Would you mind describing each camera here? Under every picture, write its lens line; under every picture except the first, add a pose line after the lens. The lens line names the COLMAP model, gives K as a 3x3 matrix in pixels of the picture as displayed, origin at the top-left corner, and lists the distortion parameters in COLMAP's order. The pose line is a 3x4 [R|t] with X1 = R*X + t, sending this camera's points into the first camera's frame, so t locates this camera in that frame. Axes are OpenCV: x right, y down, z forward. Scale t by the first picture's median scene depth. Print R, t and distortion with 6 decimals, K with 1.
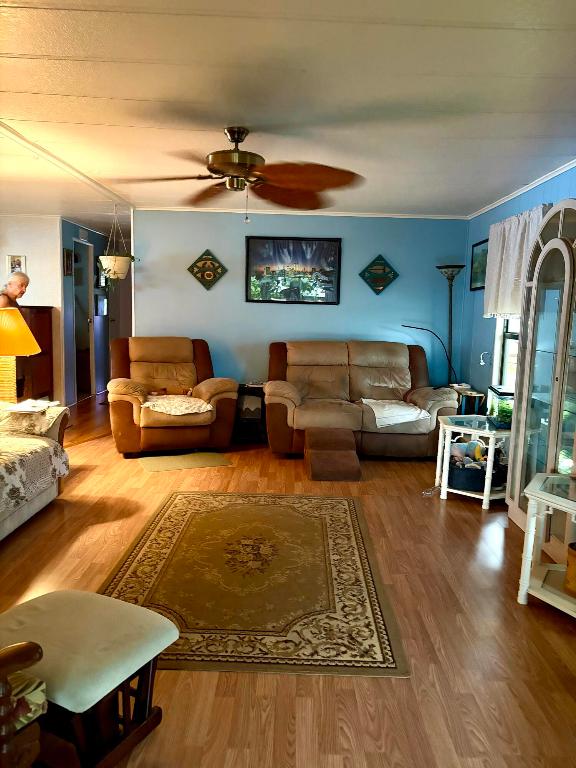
lens RADIAL K [[578.9, 0, 288.8], [0, 578.9, 385.6], [0, 0, 1]] dist [0.001989, -0.000674]
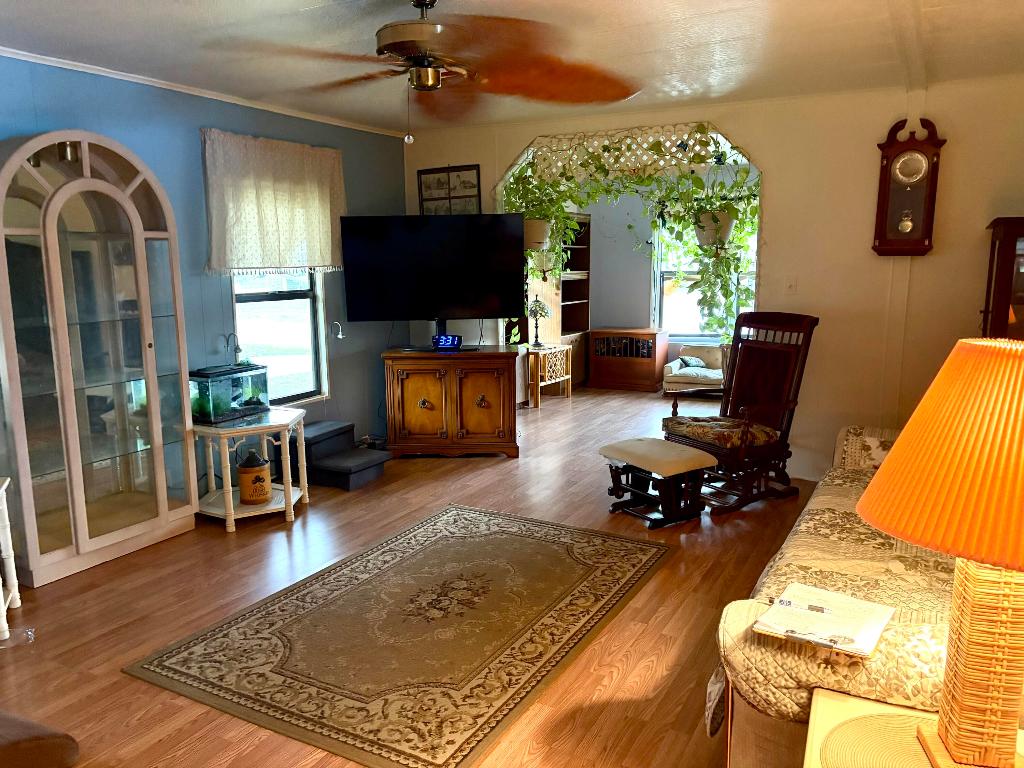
lens RADIAL K [[771.9, 0, 512.2], [0, 771.9, 385.6], [0, 0, 1]] dist [0.001989, -0.000674]
pose [[-0.883098, -0.101018, 0.458185, -0.602002], [0.045837, 0.953301, 0.298523, -0.292059], [-0.466945, 0.284627, -0.837228, 1.795780]]
